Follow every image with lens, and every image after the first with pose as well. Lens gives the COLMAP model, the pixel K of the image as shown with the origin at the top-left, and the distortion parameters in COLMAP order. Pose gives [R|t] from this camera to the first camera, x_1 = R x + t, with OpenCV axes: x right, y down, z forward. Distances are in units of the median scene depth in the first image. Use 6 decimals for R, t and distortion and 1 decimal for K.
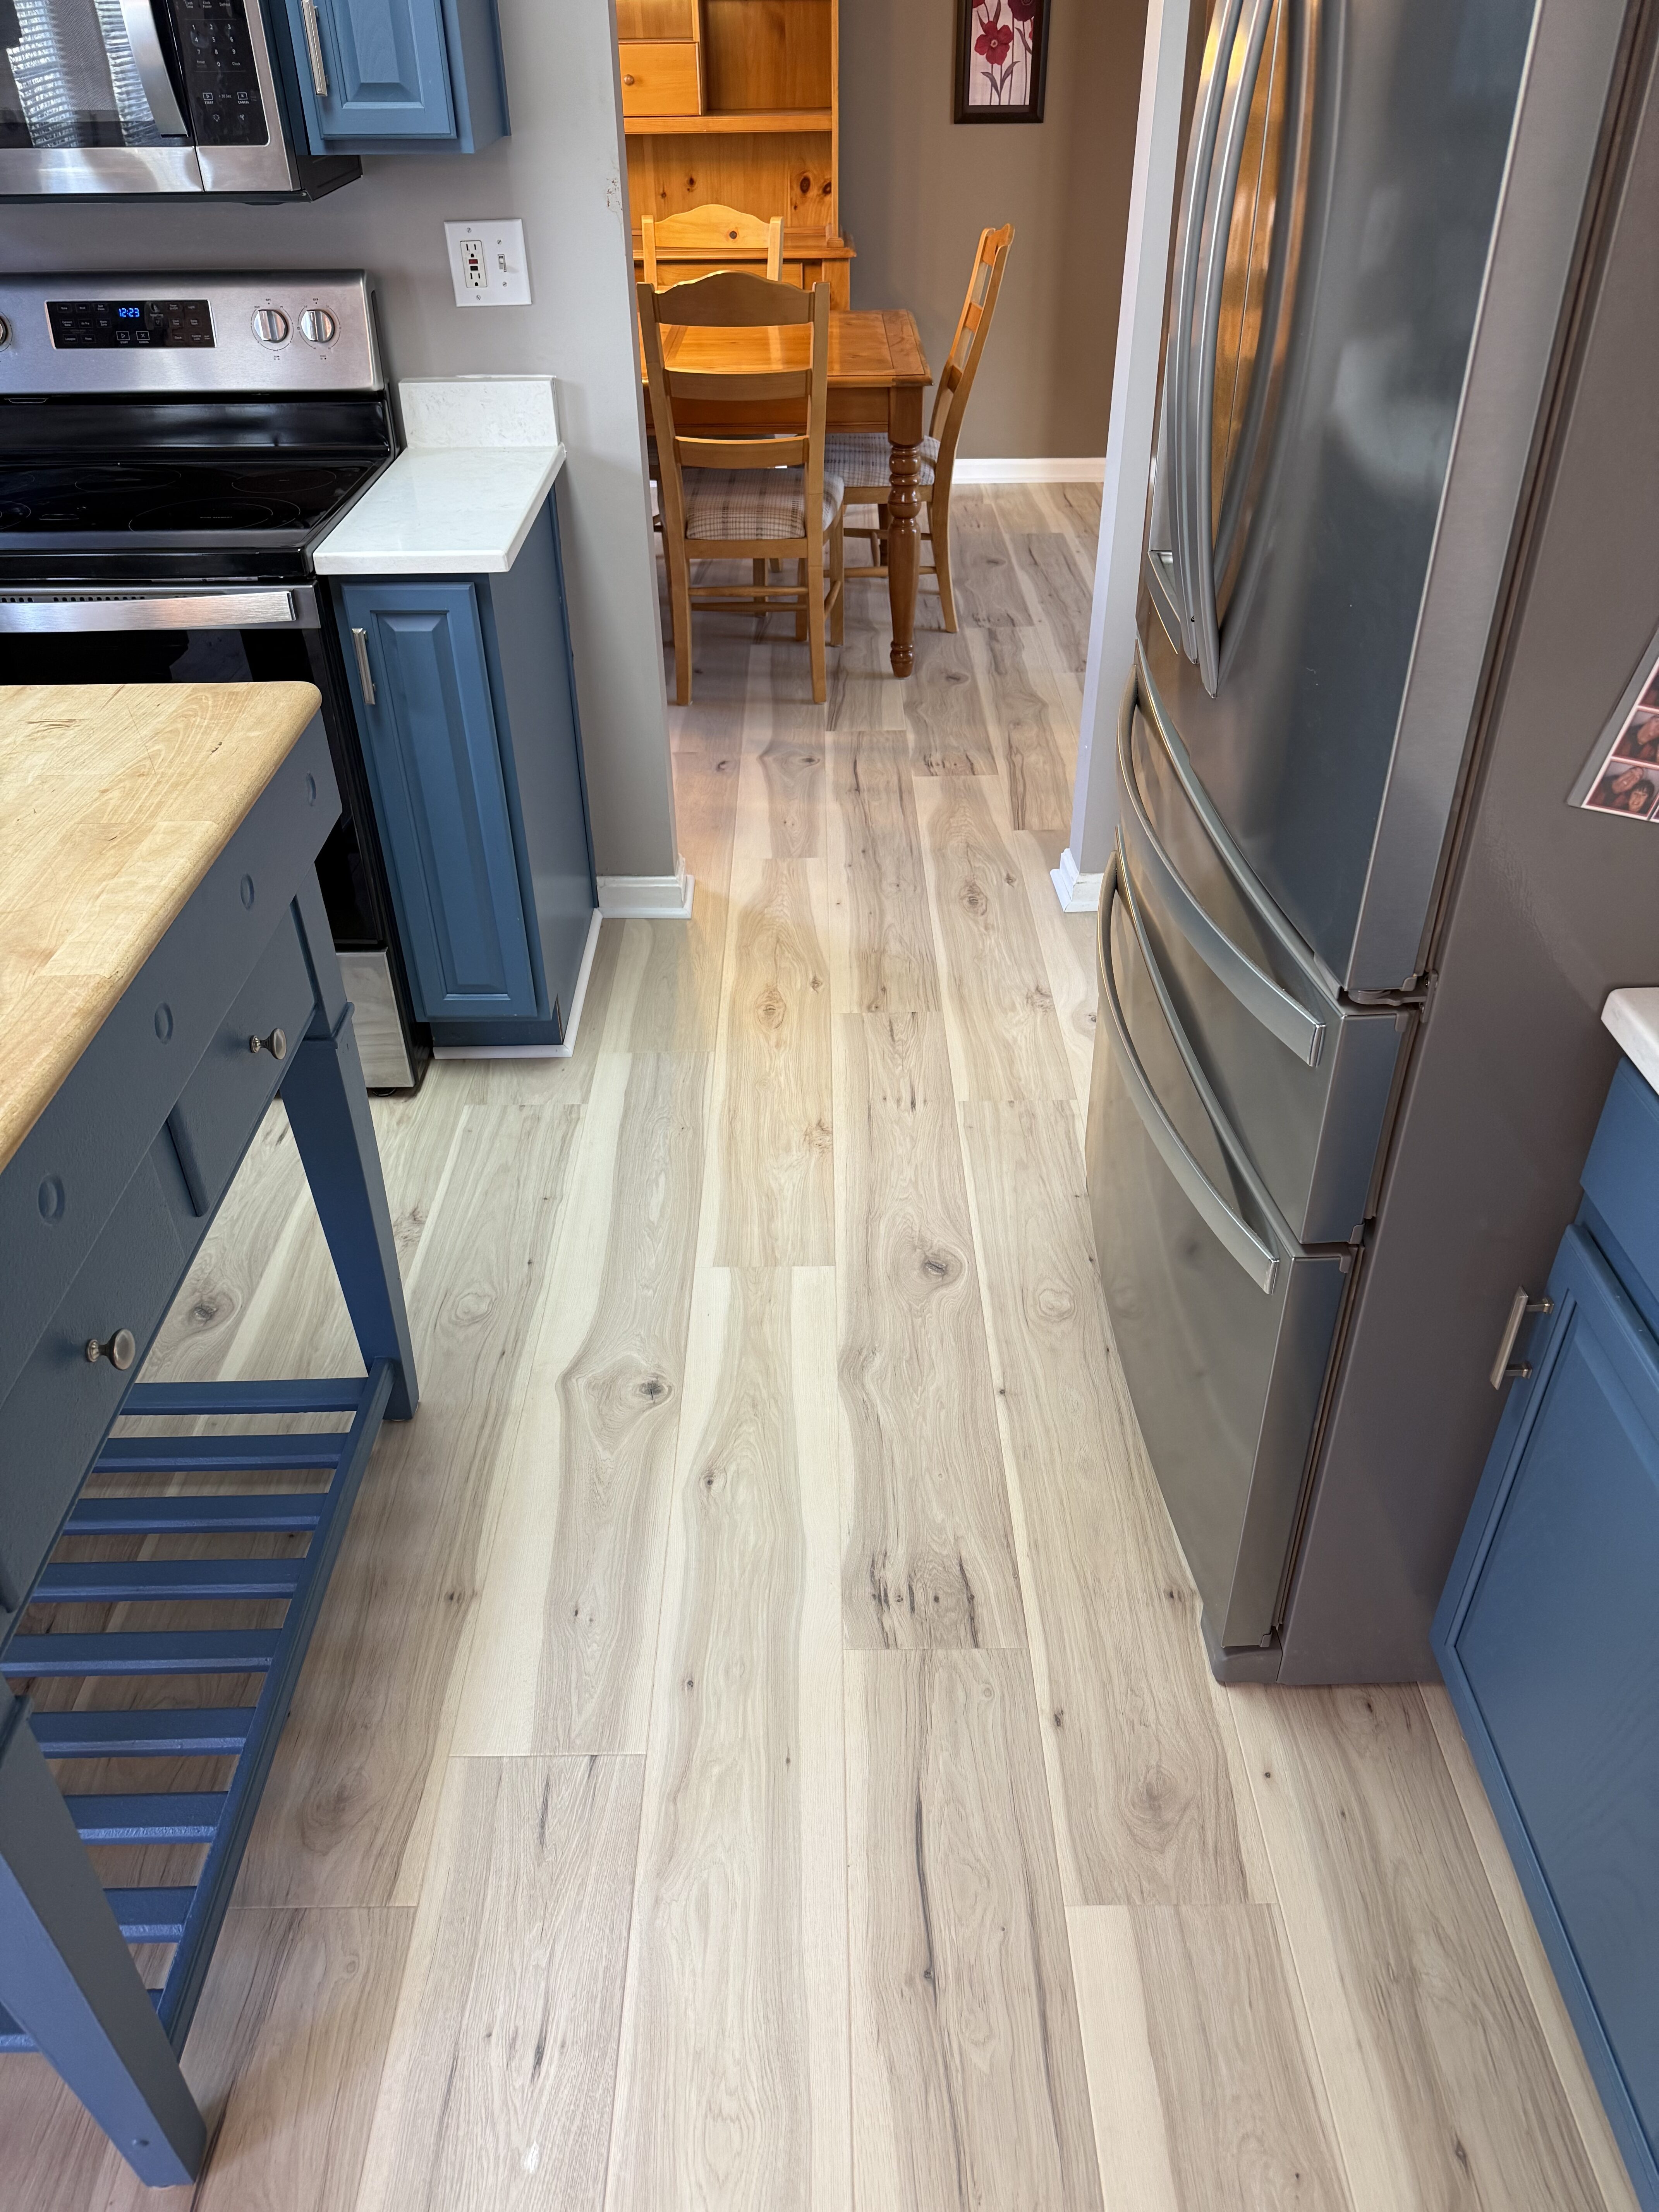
lens RADIAL K [[1562.5, 0, 844.3], [0, 1562.5, 1104.5], [0, 0, 1]] dist [0.014190, -0.017021]
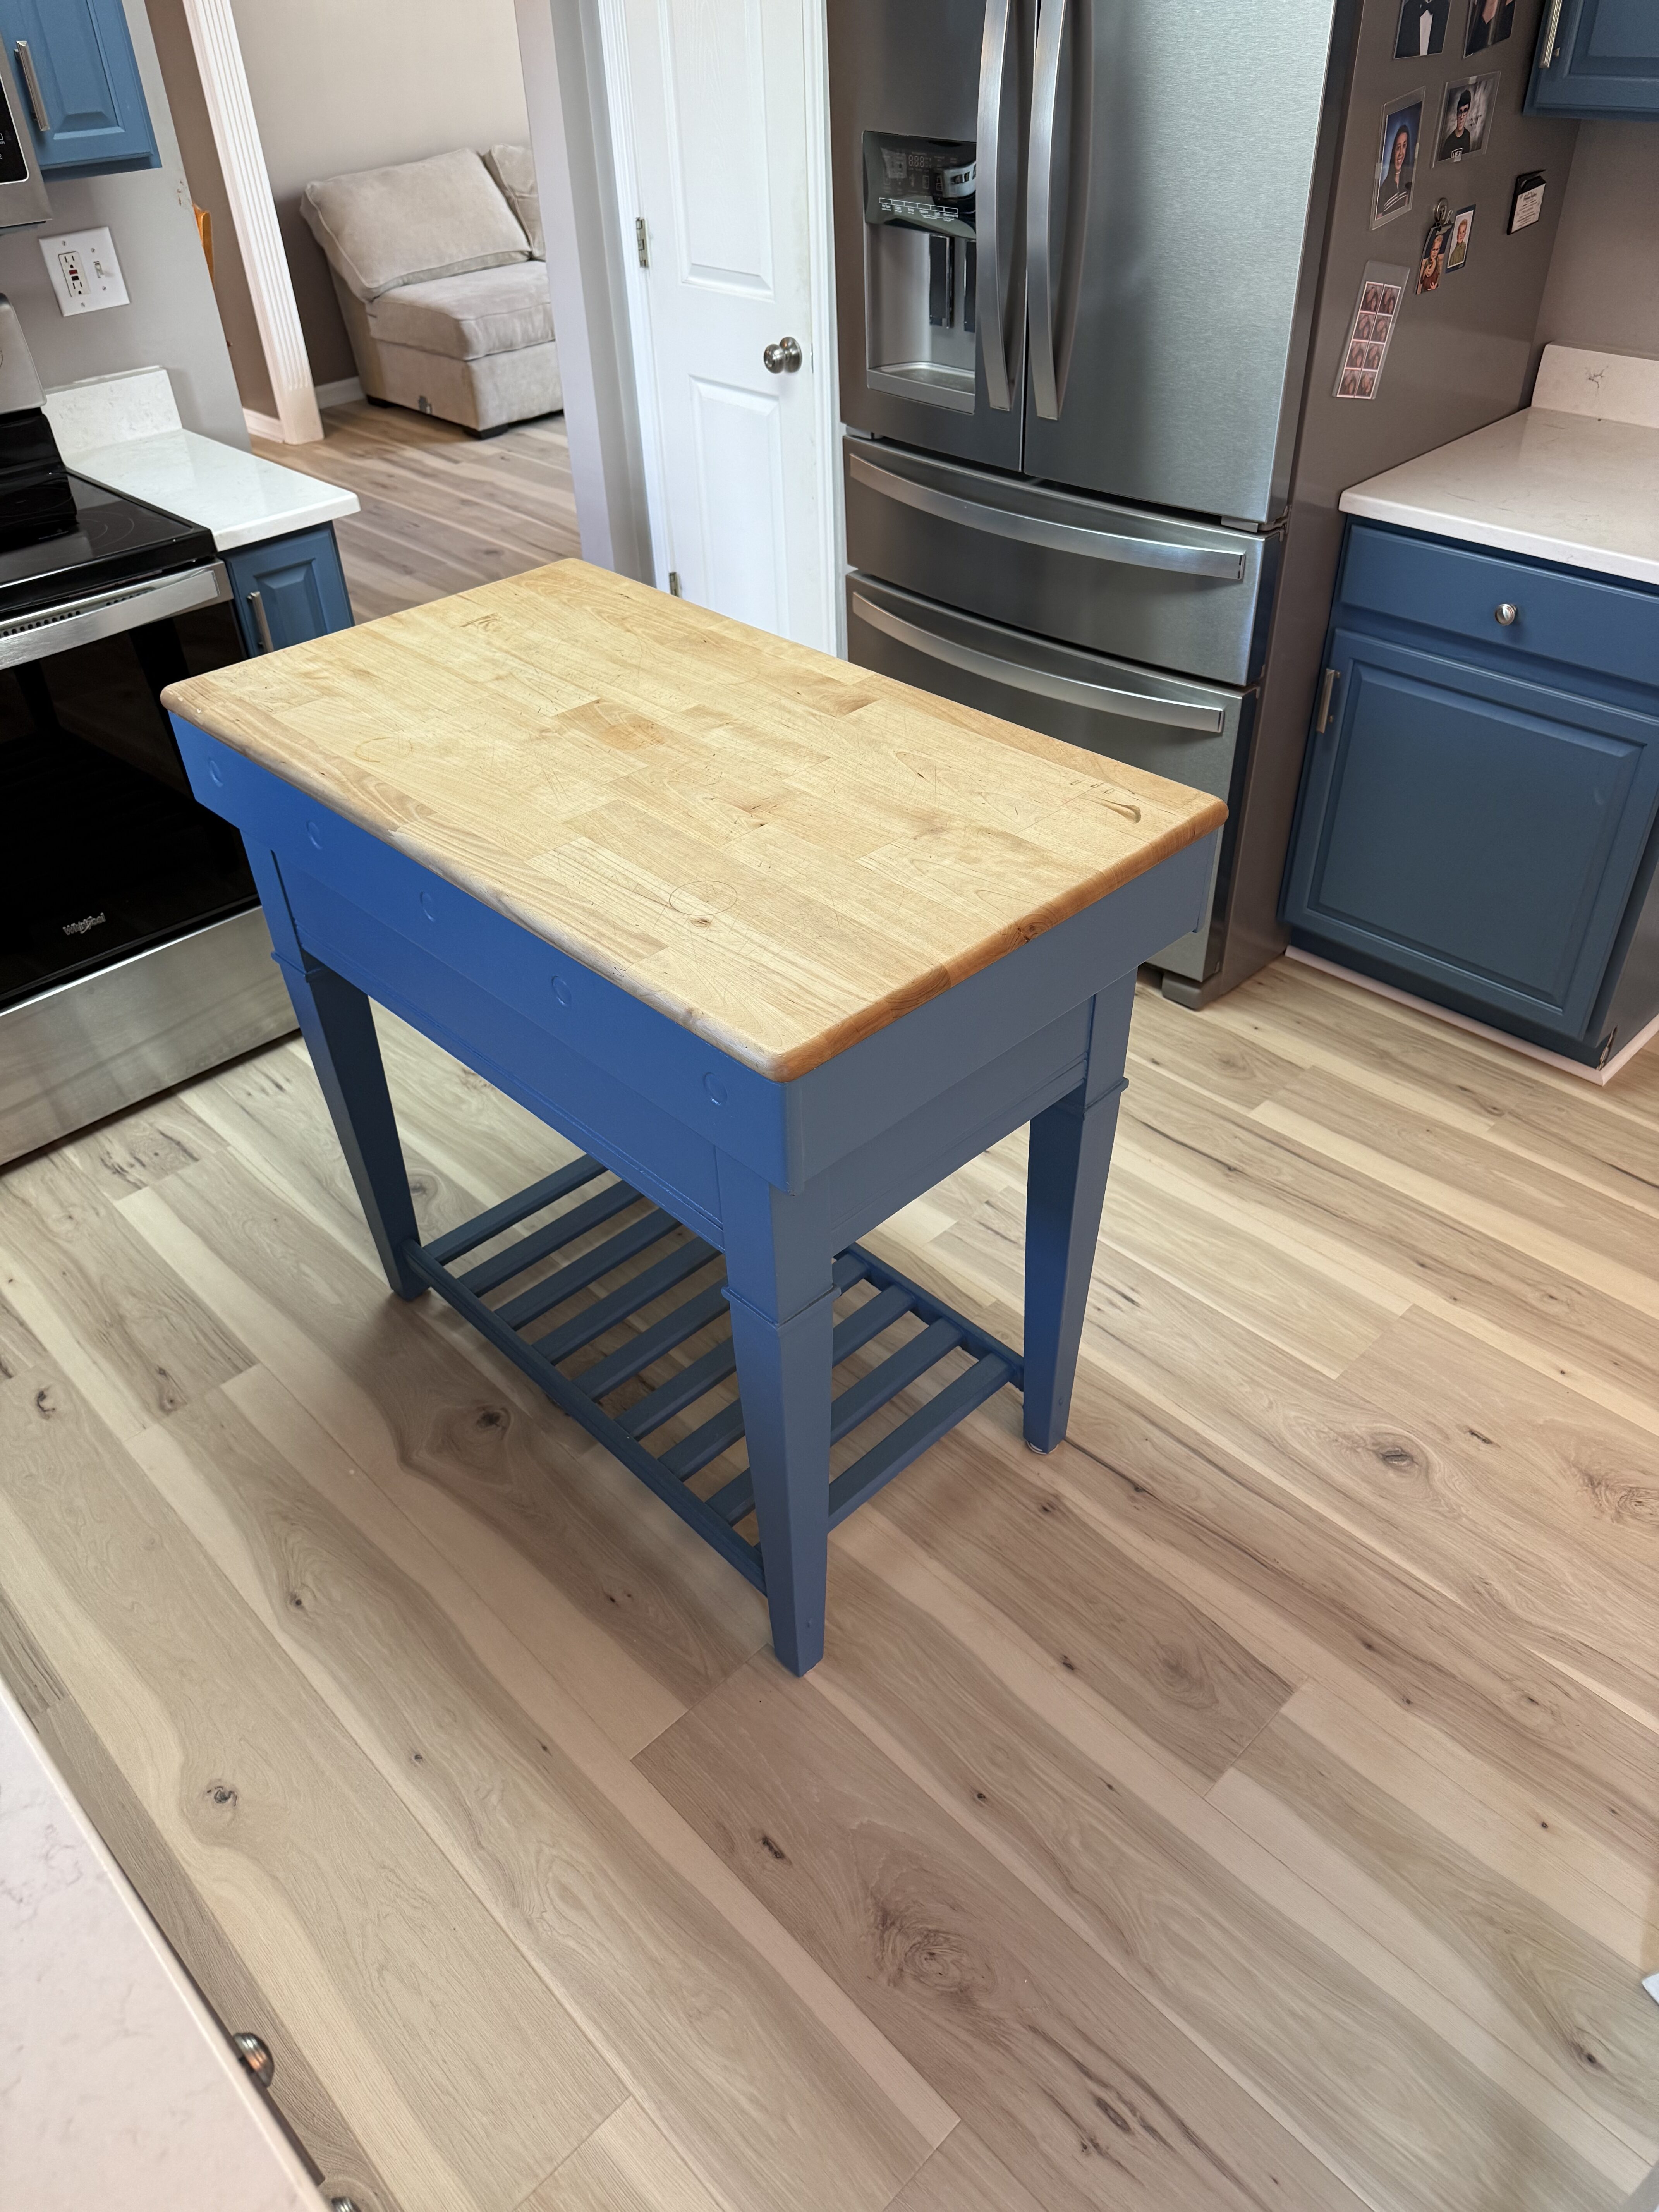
lens RADIAL K [[1562.5, 0, 819.4], [0, 1562.5, 1106.9], [0, 0, 1]] dist [0.014190, -0.017021]
pose [[0.732452, -0.433151, 0.525257, -0.752584], [0.414279, 0.895794, 0.161015, 0.017223], [-0.540266, 0.099667, 0.835571, -0.133751]]
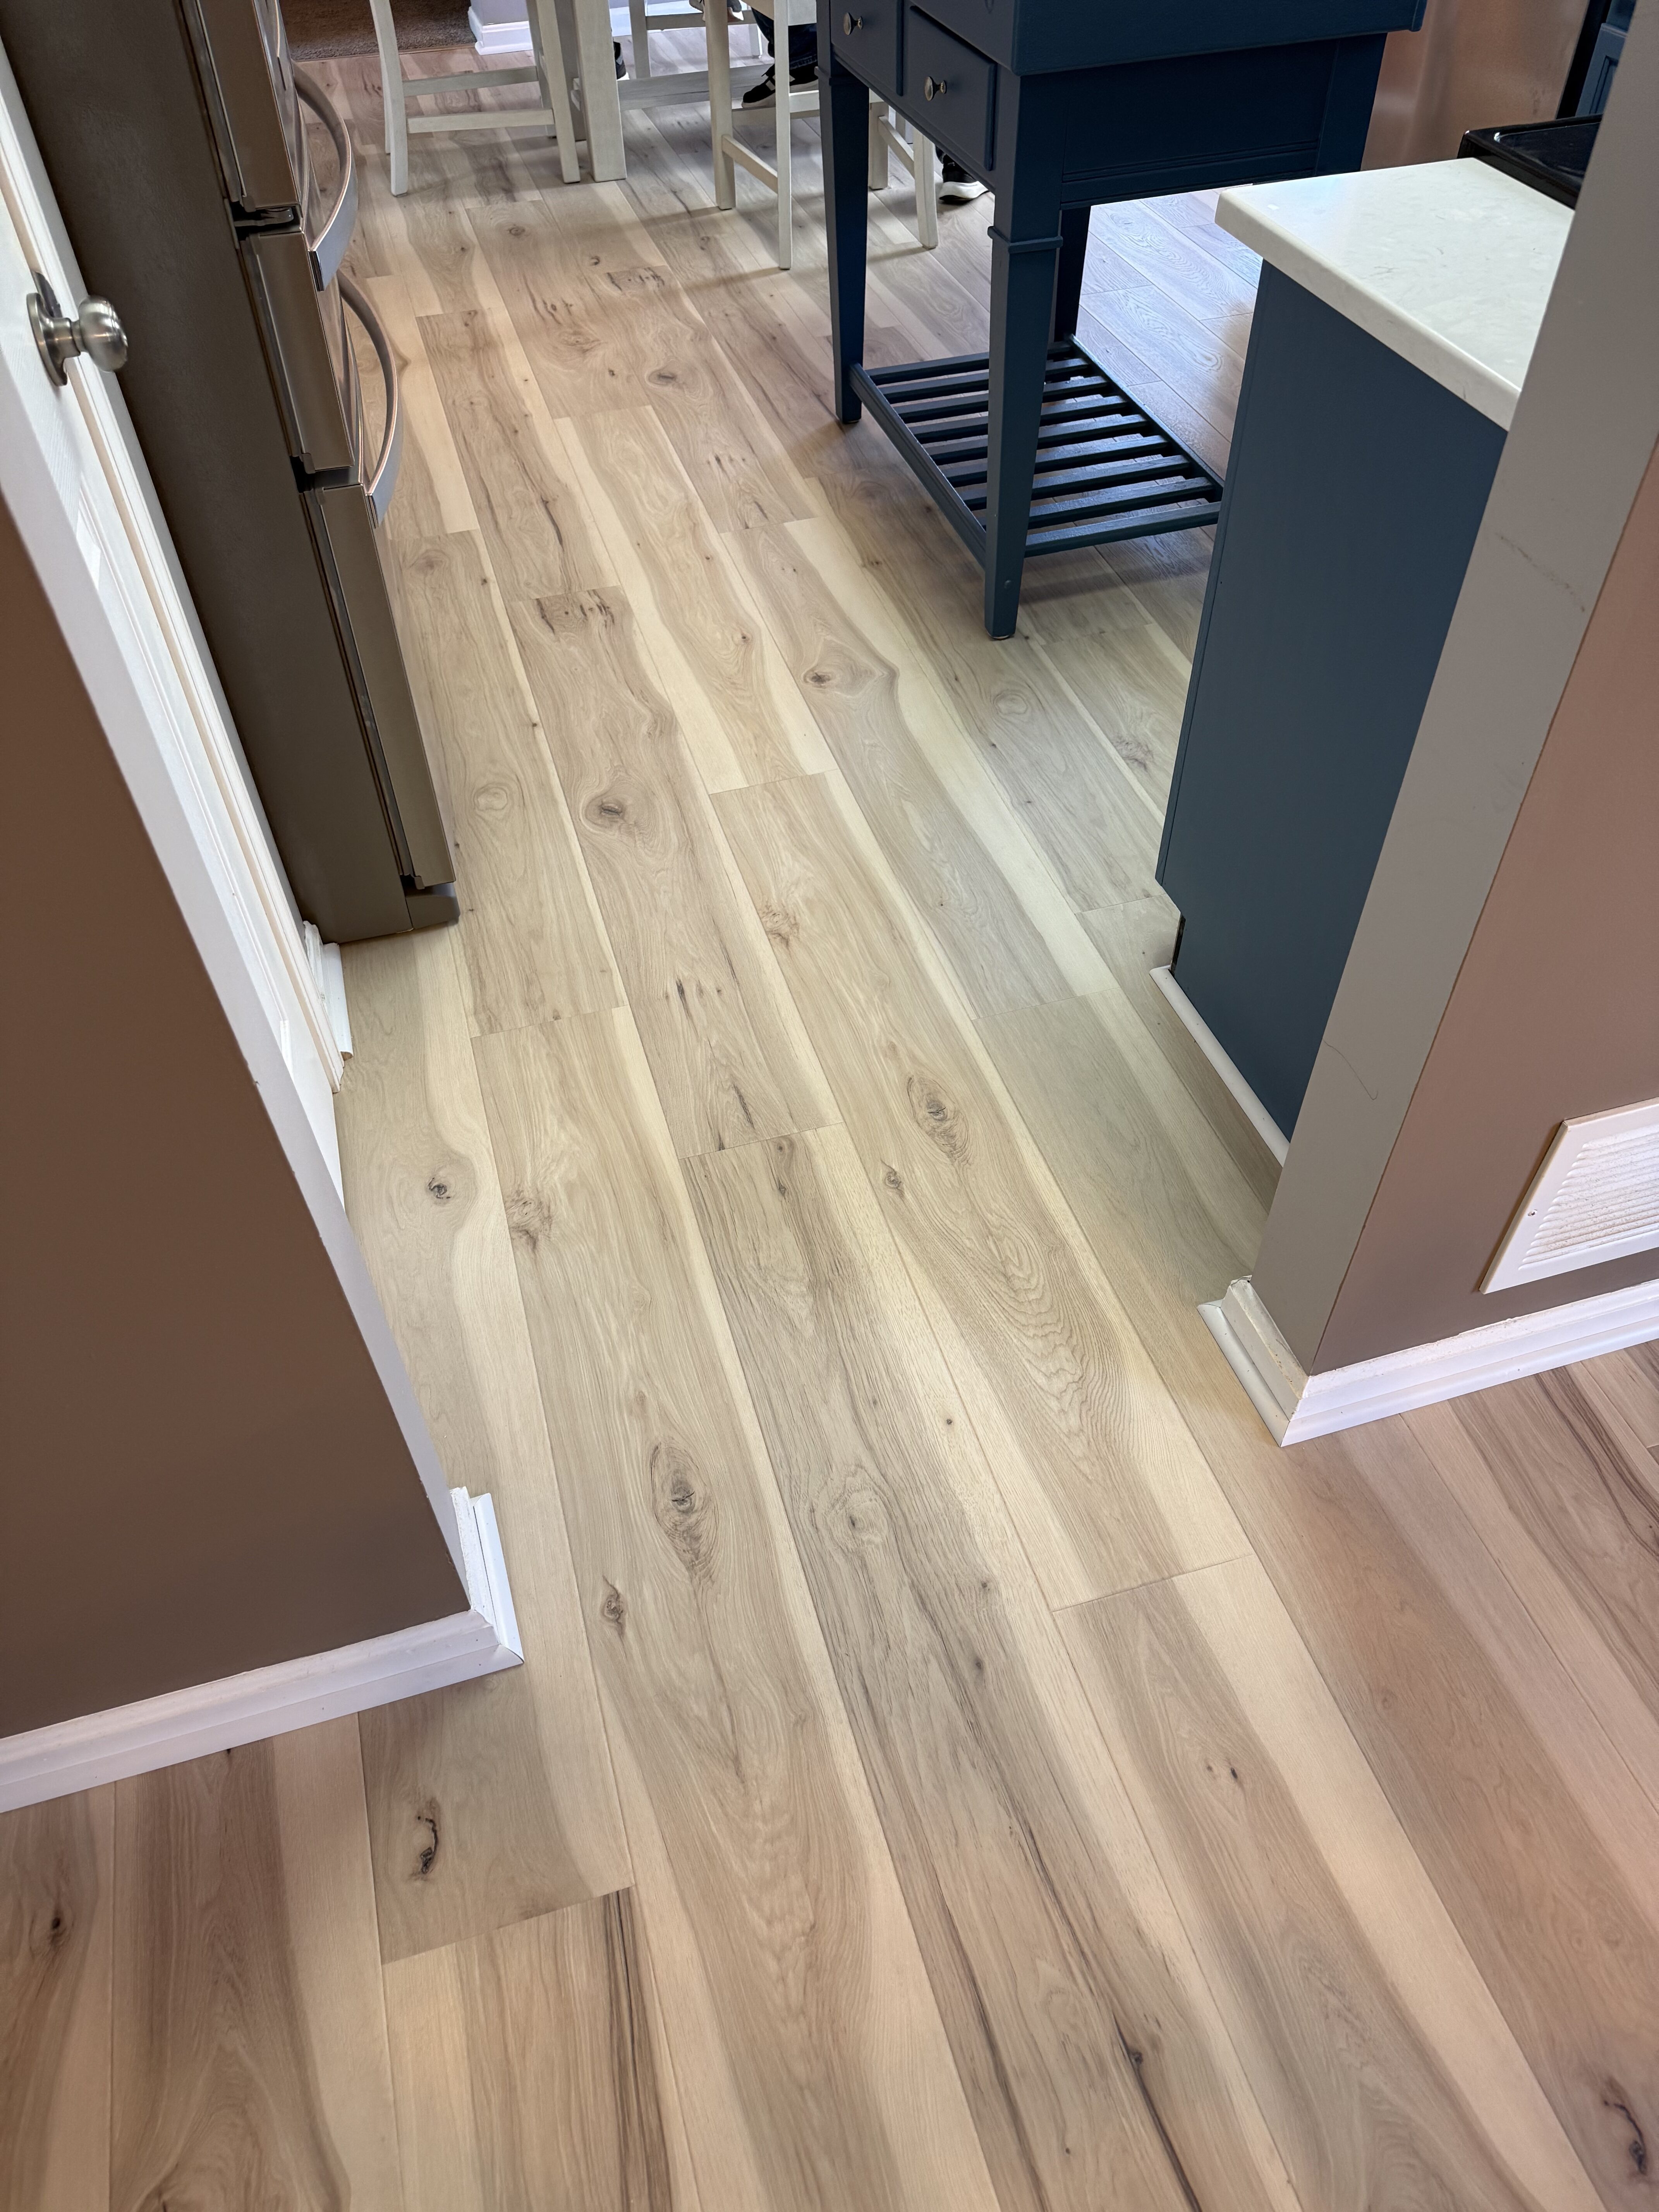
lens RADIAL K [[1562.5, 0, 836.0], [0, 1562.5, 1104.8], [0, 0, 1]] dist [0.014190, -0.017021]
pose [[-0.962058, 0.214941, -0.168063, 0.131568], [-0.134858, 0.160868, 0.977719, -0.890465], [0.237188, 0.963287, -0.125778, 1.368102]]
